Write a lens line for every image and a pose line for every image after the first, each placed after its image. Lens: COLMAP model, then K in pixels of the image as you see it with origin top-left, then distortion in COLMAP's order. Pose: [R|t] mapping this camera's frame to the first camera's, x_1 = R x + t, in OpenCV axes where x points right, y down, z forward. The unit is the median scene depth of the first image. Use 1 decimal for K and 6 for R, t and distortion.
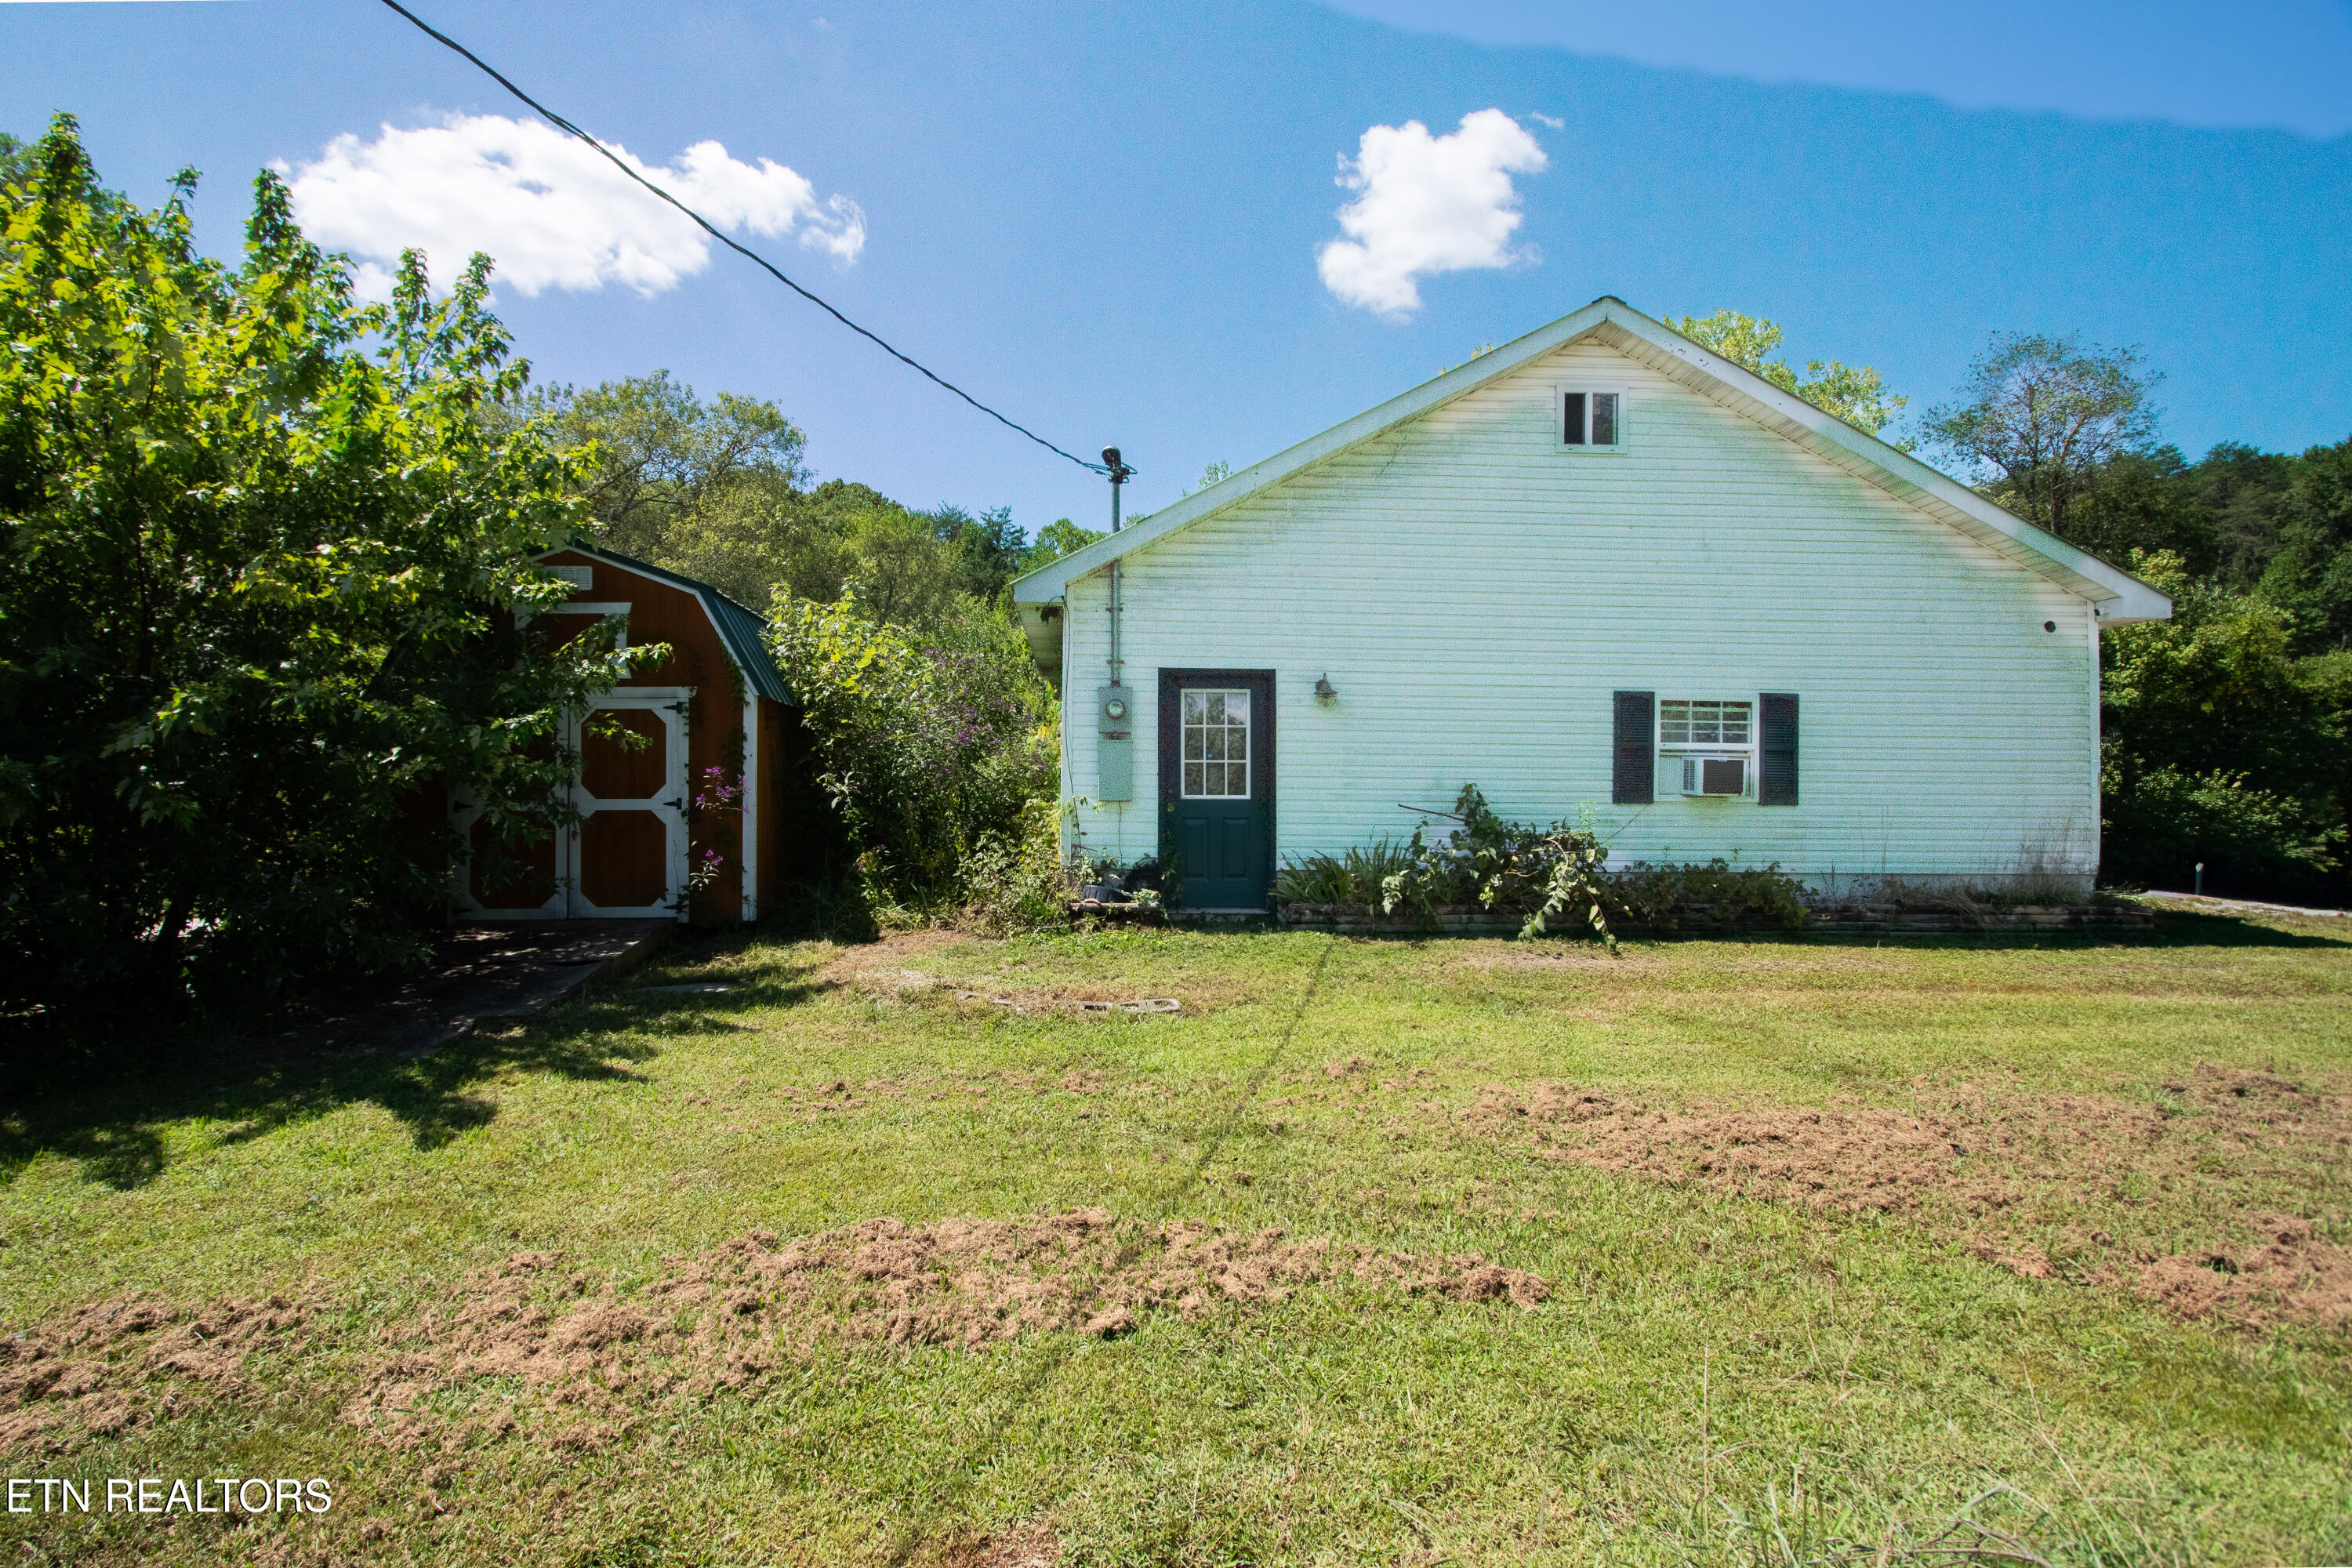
lens RADIAL K [[1081.4, 0, 1177.1], [0, 1081.4, 777.6], [0, 0, 1]] dist [0.000889, -0.000144]
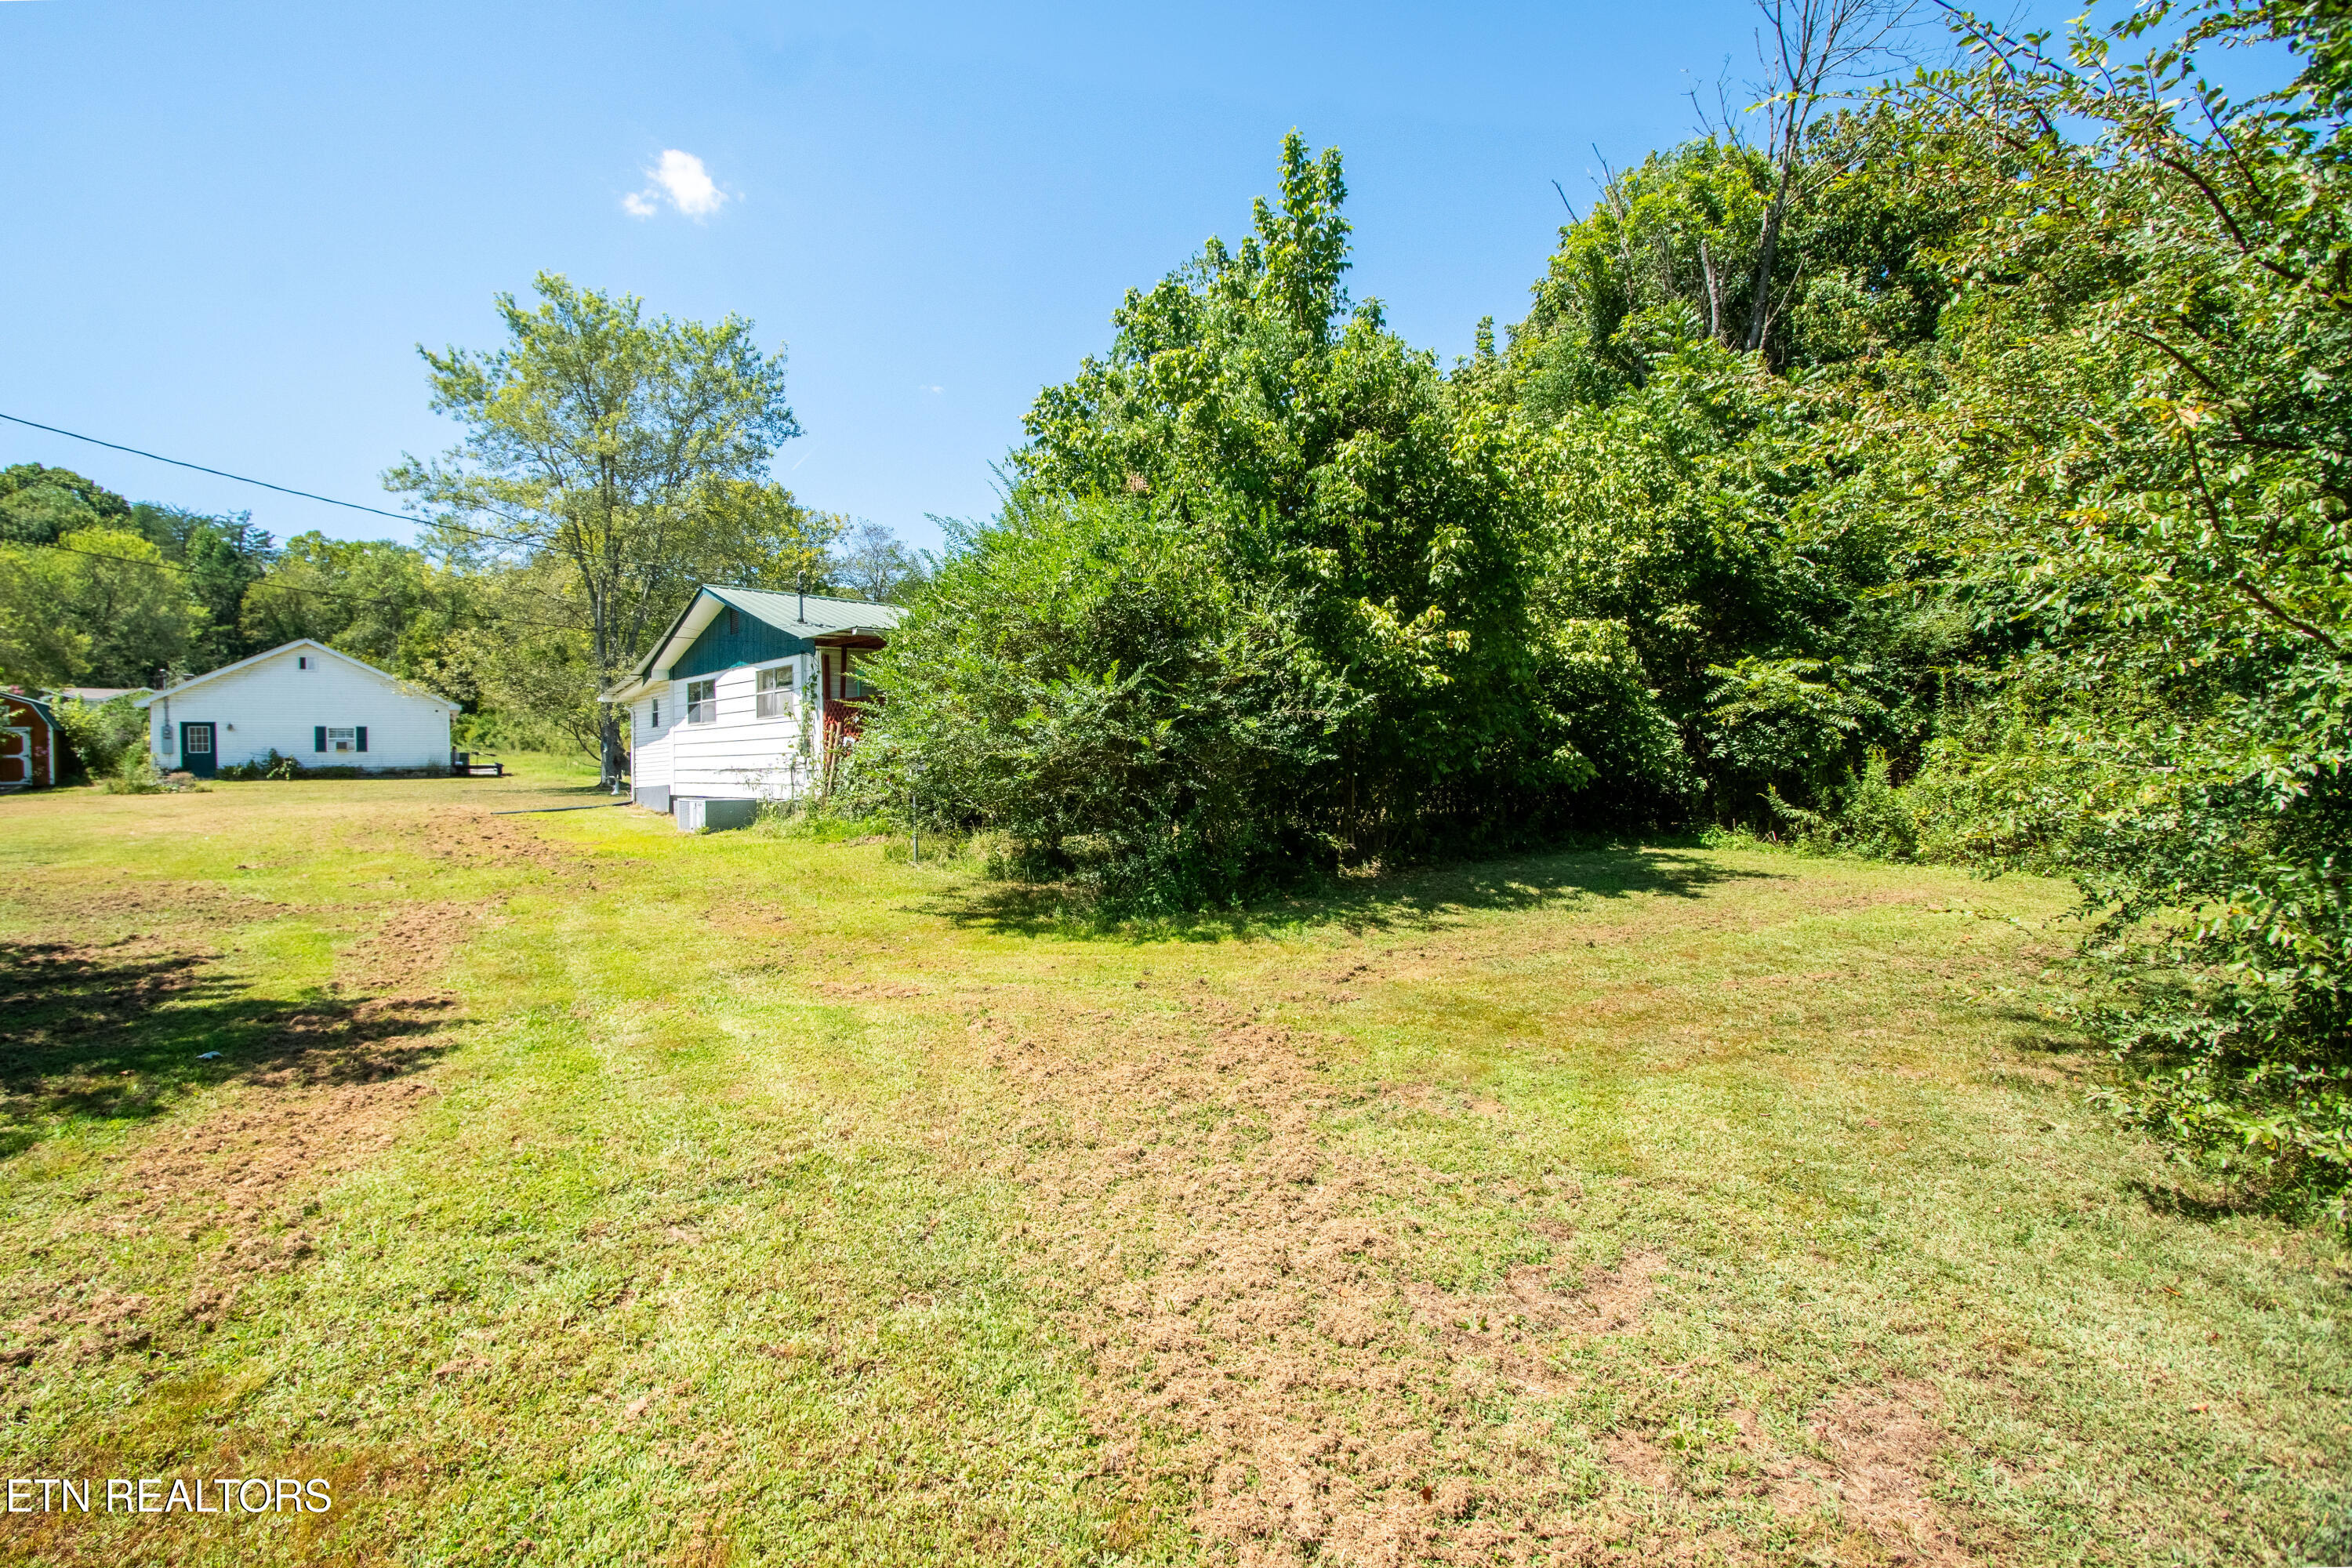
lens RADIAL K [[1081.4, 0, 1174.3], [0, 1081.4, 782.6], [0, 0, 1]] dist [0.000889, -0.000144]
pose [[0.873664, -0.030747, 0.485557, 1.343951], [0.015947, 0.999275, 0.034582, 0.053403], [-0.486268, -0.022470, 0.873521, -4.707303]]
